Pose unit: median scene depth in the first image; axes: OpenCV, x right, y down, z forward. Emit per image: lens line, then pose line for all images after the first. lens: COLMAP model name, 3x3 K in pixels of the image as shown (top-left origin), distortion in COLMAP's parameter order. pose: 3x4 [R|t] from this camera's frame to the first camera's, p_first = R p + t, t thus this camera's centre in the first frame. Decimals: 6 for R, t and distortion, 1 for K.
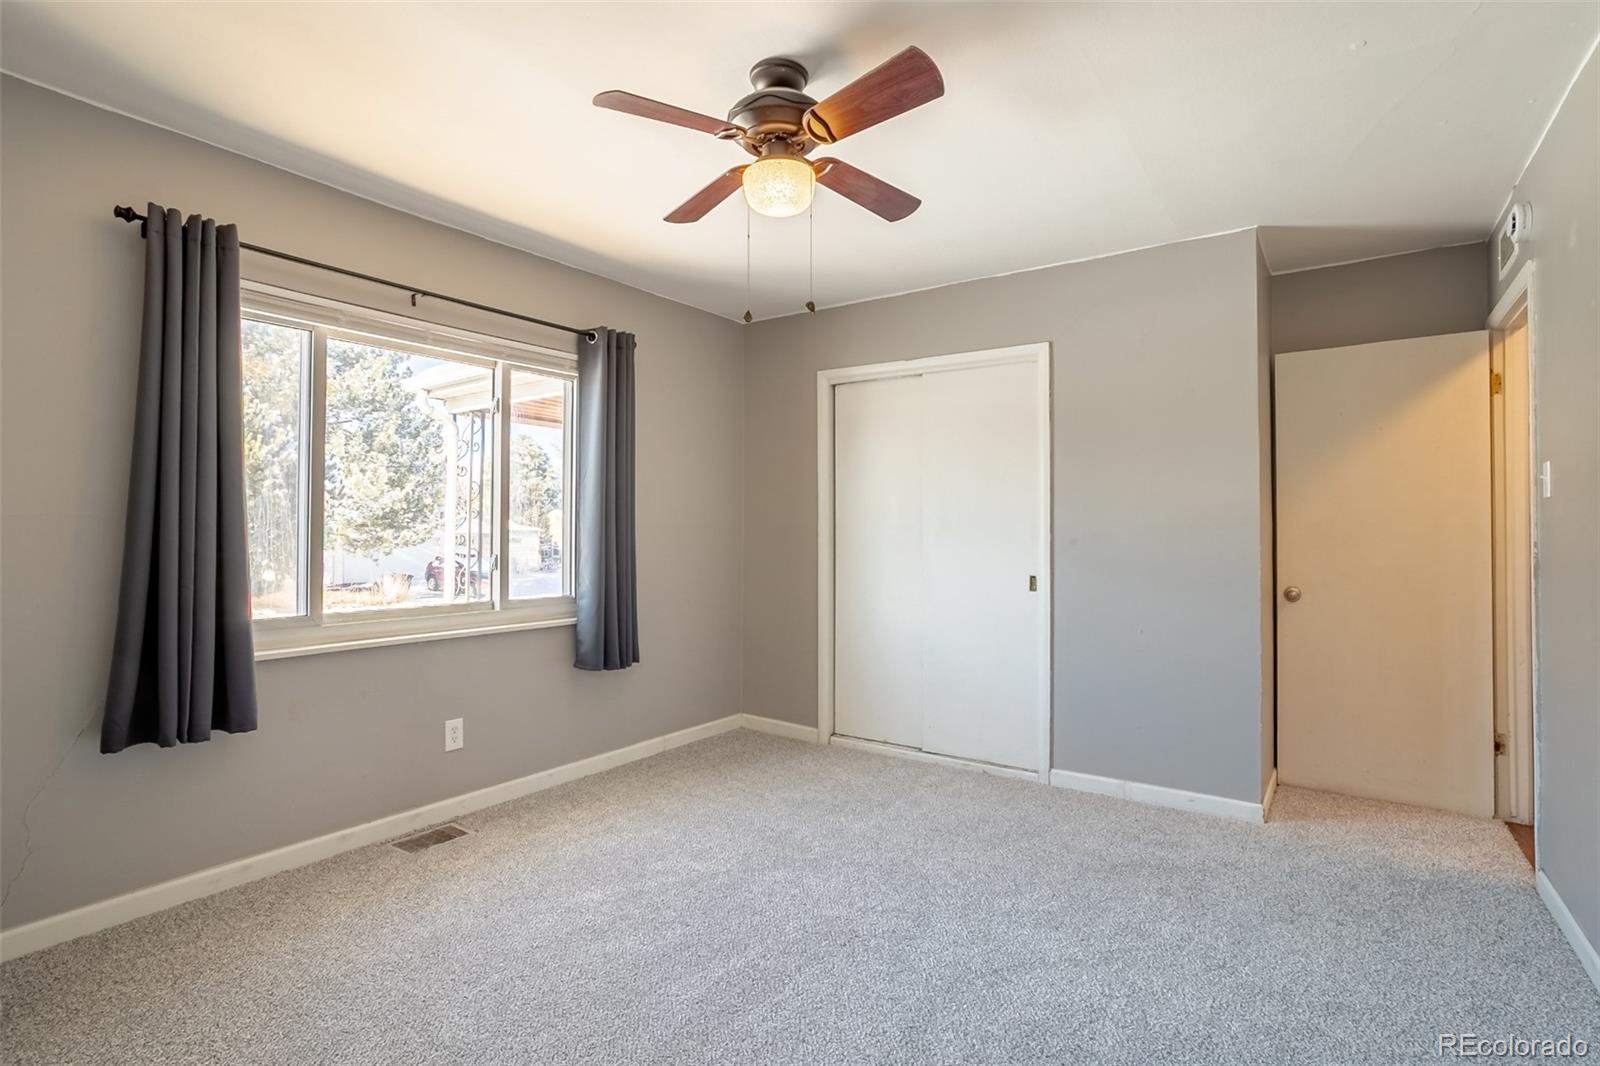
lens RADIAL K [[780.4, 0, 795.3], [0, 780.4, 519.7], [0, 0, 1]] dist [-0.057835, 0.024884]
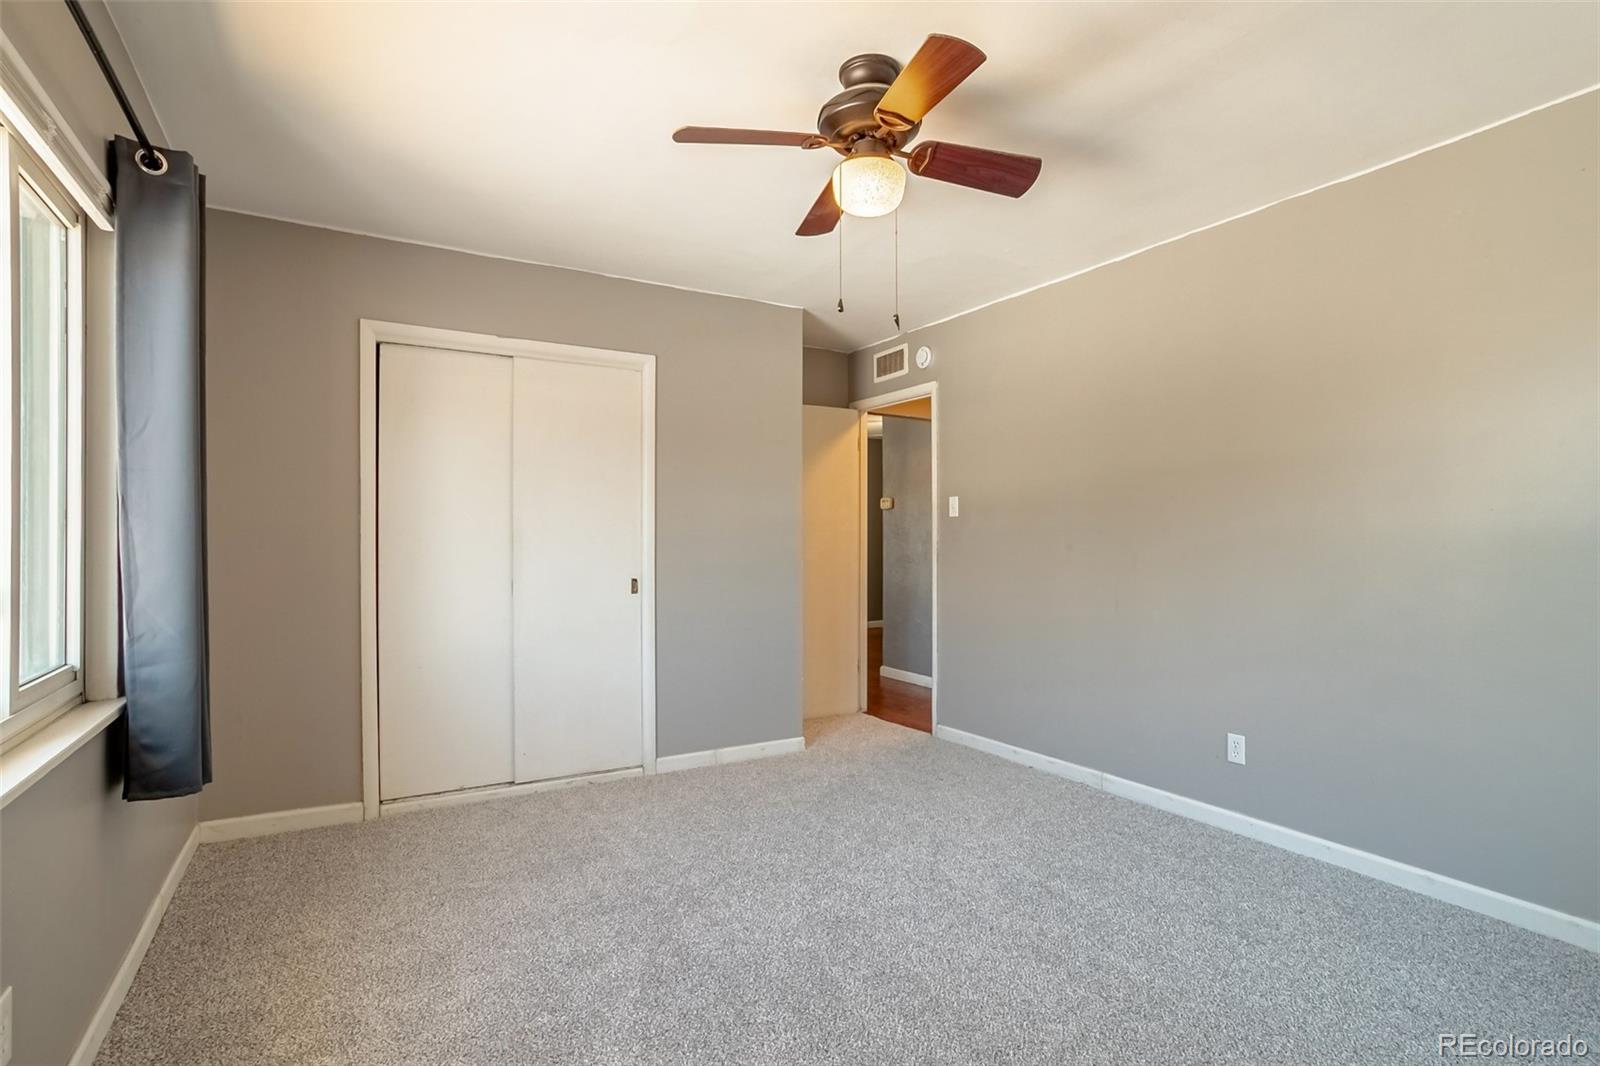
lens RADIAL K [[776.8, 0, 792.5], [0, 776.8, 539.7], [0, 0, 1]] dist [-0.063823, 0.033825]
pose [[0.399986, -0.004910, 0.916508, -0.613938], [-0.012312, 0.999867, 0.010730, 0.007771], [-0.916438, -0.015576, 0.399873, 0.440153]]
